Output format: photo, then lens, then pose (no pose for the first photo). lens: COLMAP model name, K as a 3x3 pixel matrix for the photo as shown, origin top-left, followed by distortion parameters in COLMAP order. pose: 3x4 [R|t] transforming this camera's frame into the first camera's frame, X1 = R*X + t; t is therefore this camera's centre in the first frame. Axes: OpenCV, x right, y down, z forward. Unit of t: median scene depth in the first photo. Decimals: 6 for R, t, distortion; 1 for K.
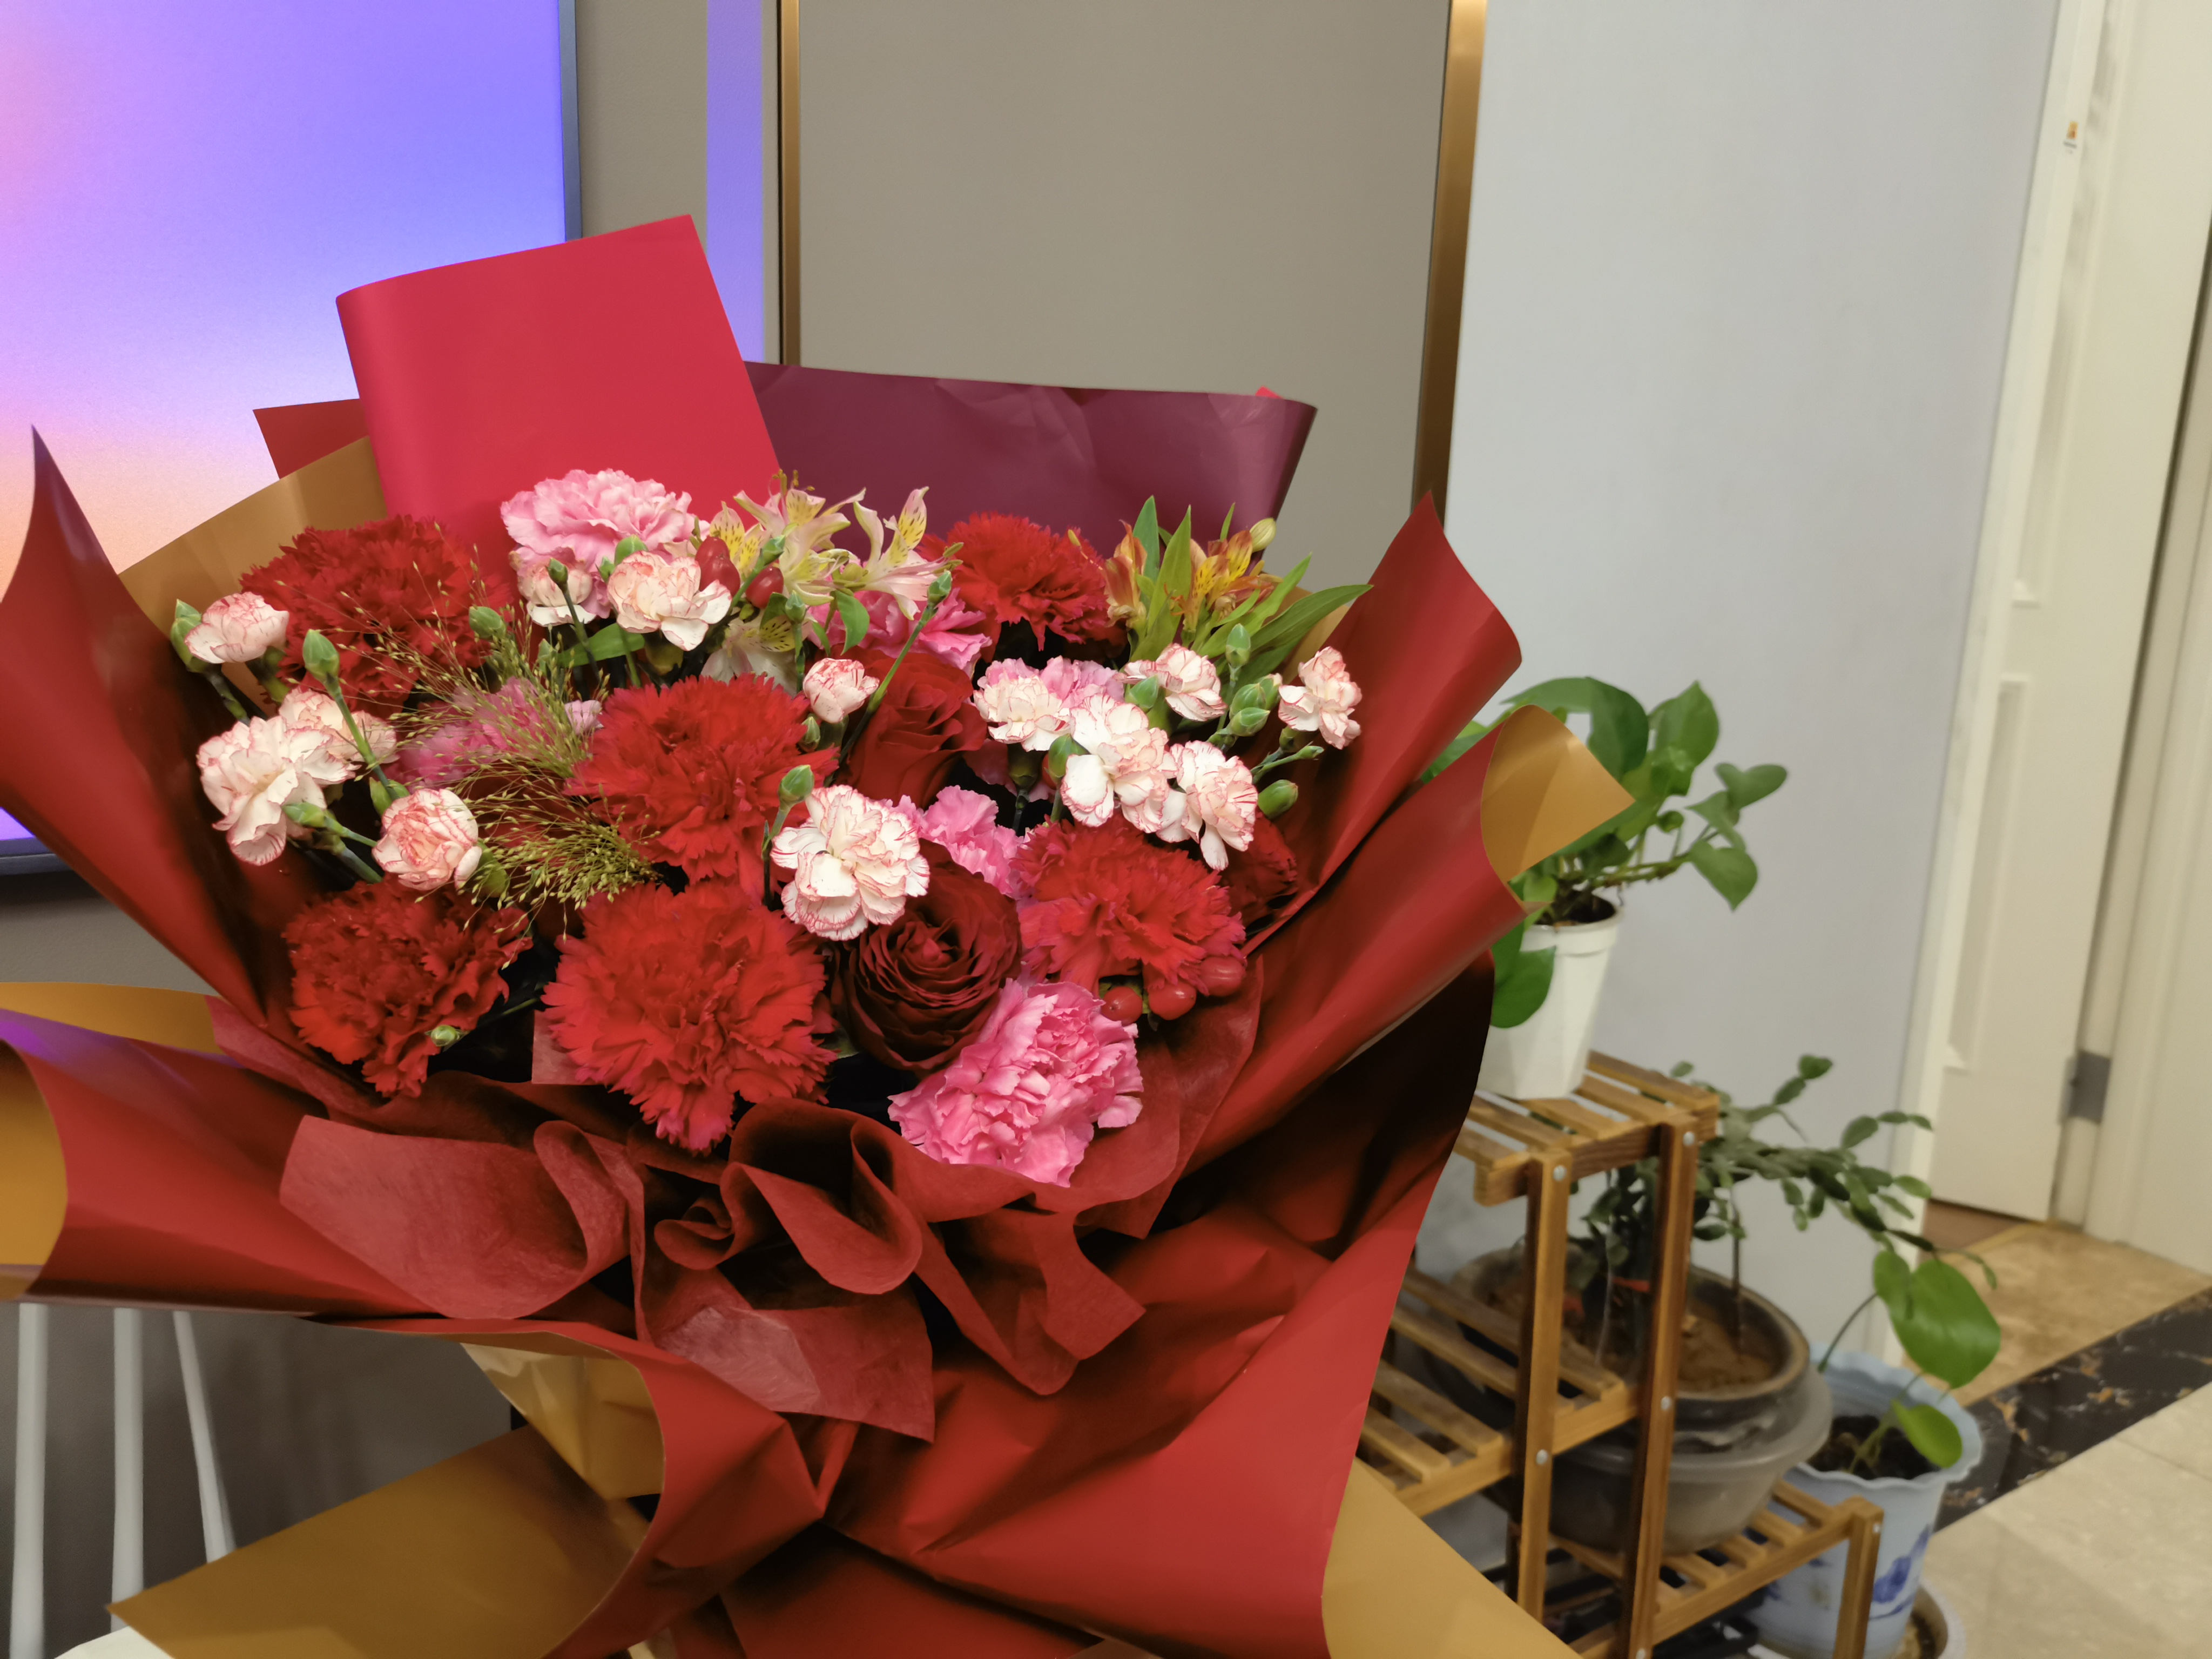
lens RADIAL K [[1719.4, 0, 1106.0], [0, 1719.4, 829.5], [0, 0, 1]] dist [0.005242, 0.001463]
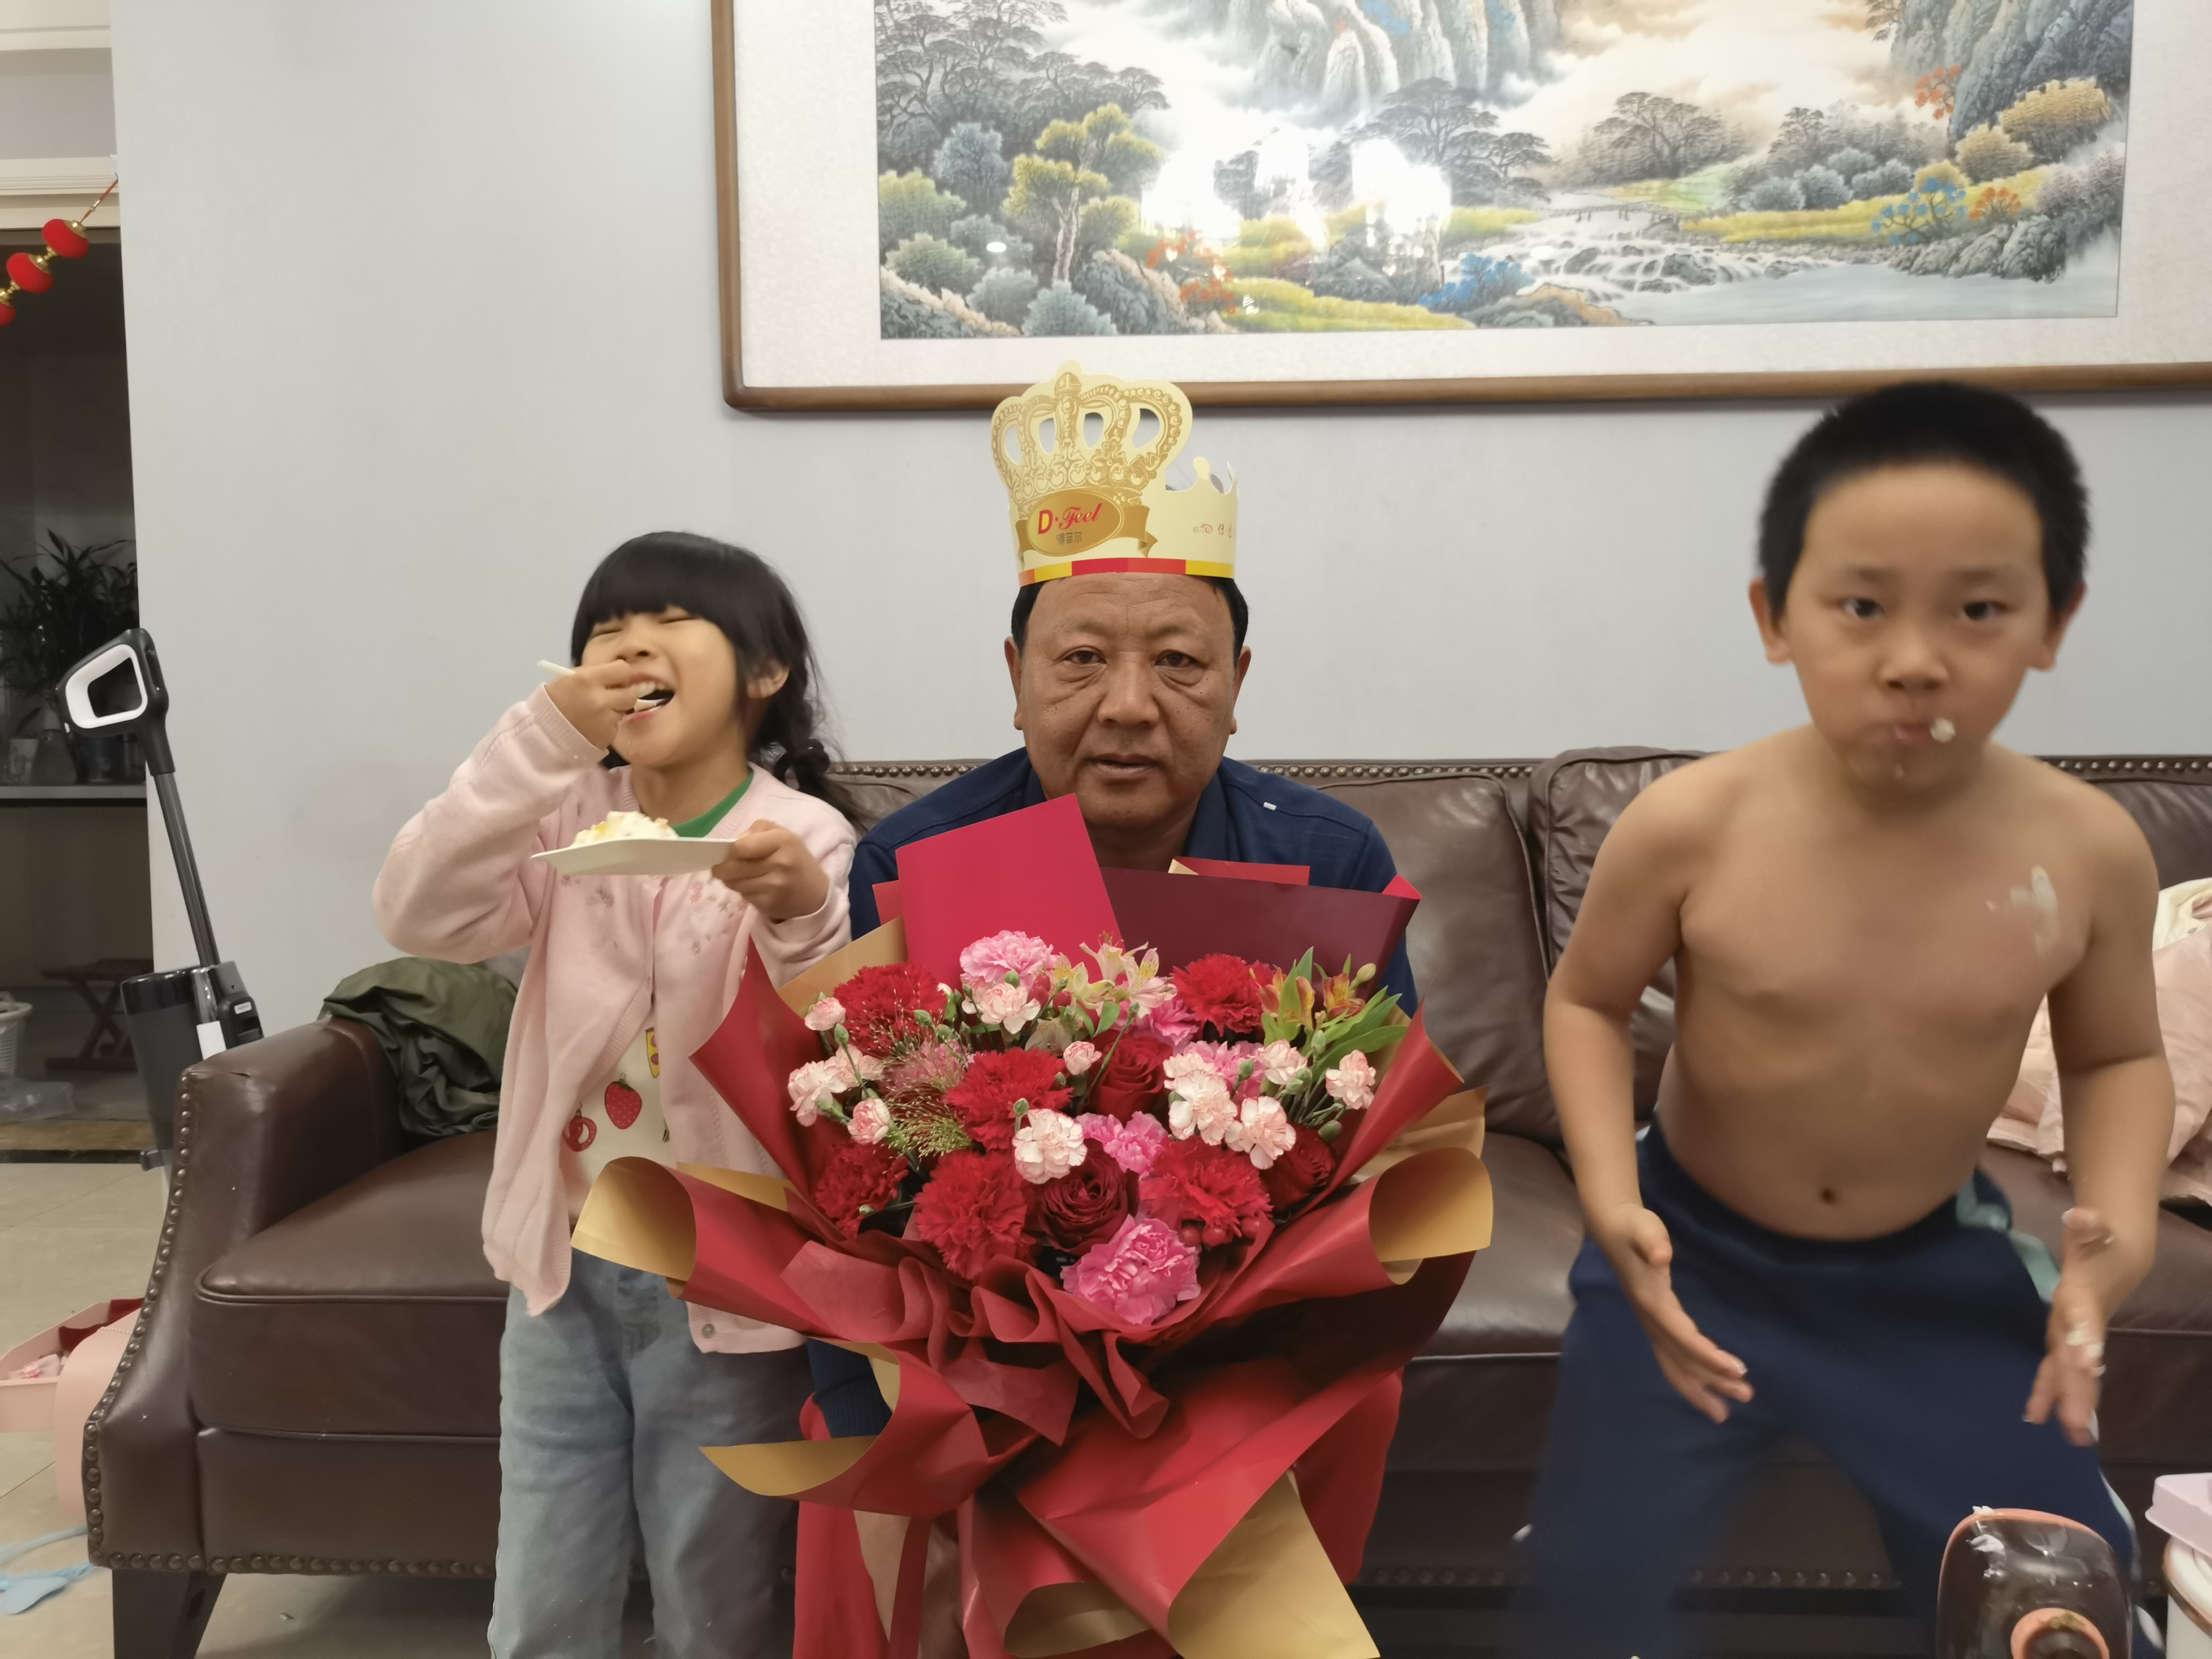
lens RADIAL K [[1757.4, 0, 1106.0], [0, 1757.4, 829.5], [0, 0, 1]] dist [0.104304, -0.000167]
pose [[0.904276, 0.006450, -0.426901, 0.802722], [-0.075259, 0.986637, -0.144510, -0.055379], [0.420264, 0.162805, 0.892677, -0.916046]]
